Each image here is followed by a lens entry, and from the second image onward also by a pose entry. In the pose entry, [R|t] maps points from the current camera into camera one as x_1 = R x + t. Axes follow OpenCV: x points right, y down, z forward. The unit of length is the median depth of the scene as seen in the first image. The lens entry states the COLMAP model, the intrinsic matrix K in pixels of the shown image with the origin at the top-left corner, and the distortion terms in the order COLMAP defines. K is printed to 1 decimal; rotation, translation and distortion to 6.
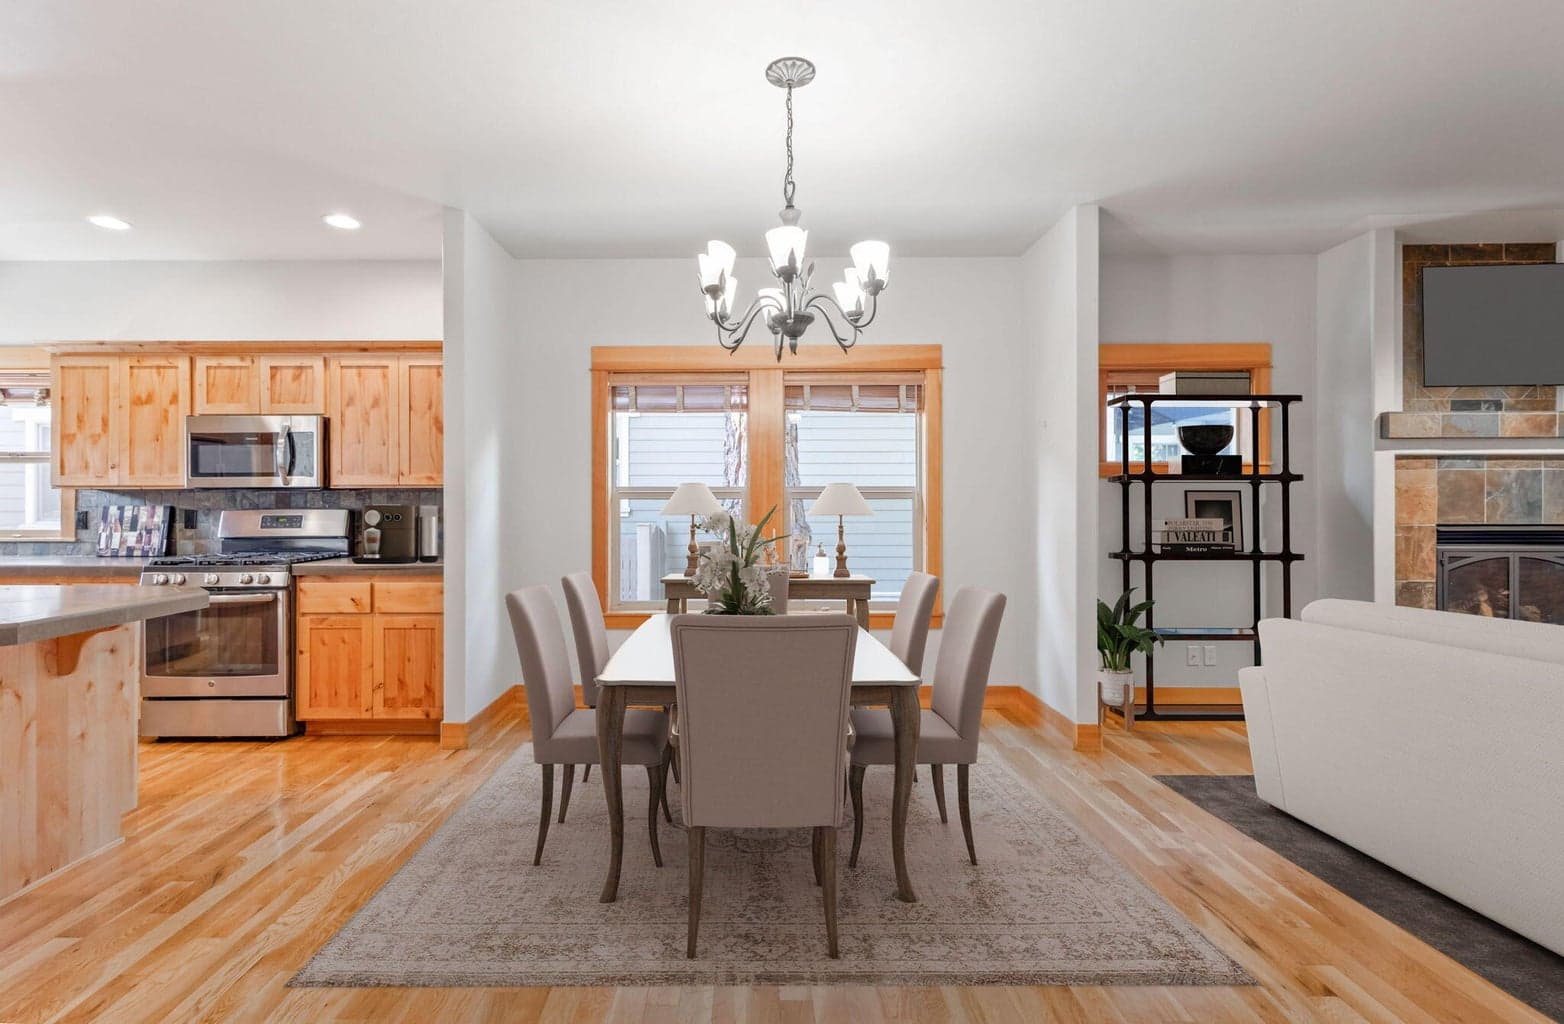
lens RADIAL K [[751.0, 0, 776.2], [0, 751.0, 499.6], [0, 0, 1]] dist [-0.001472, -0.000422]
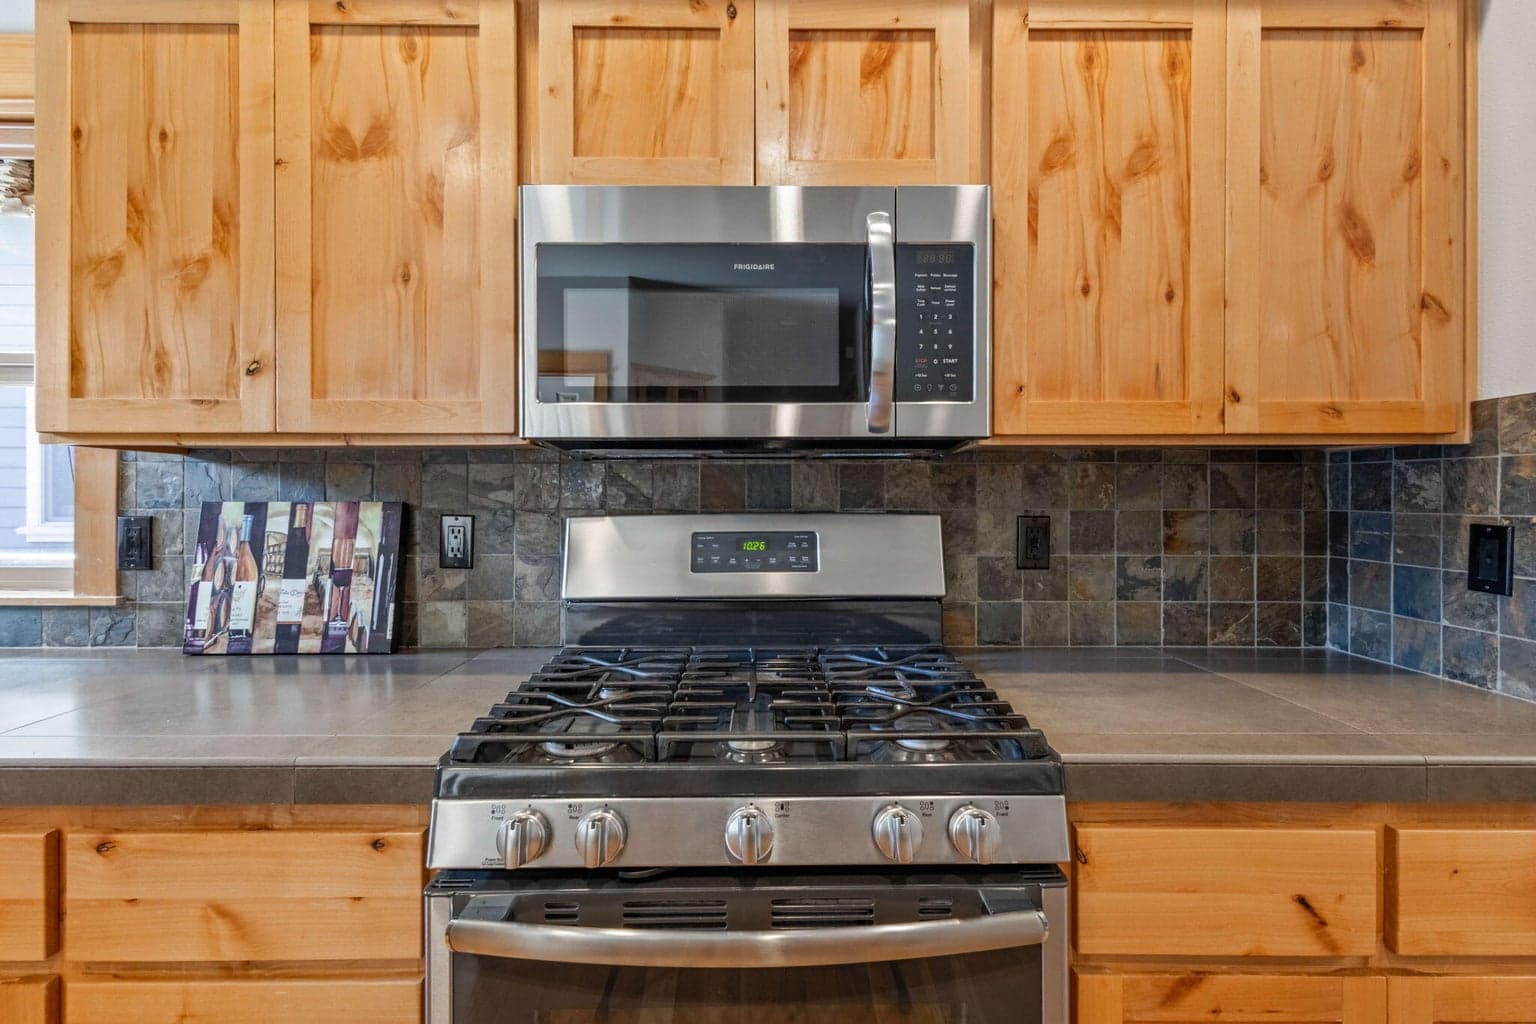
lens RADIAL K [[708.9, 0, 765.0], [0, 708.9, 500.1], [0, 0, 1]] dist [0.012540, -0.001241]
pose [[0.999990, 0.004270, 0.000897, -0.682240], [-0.004275, 0.999975, 0.005680, 0.005265], [-0.000873, -0.005683, 0.999983, 0.718121]]
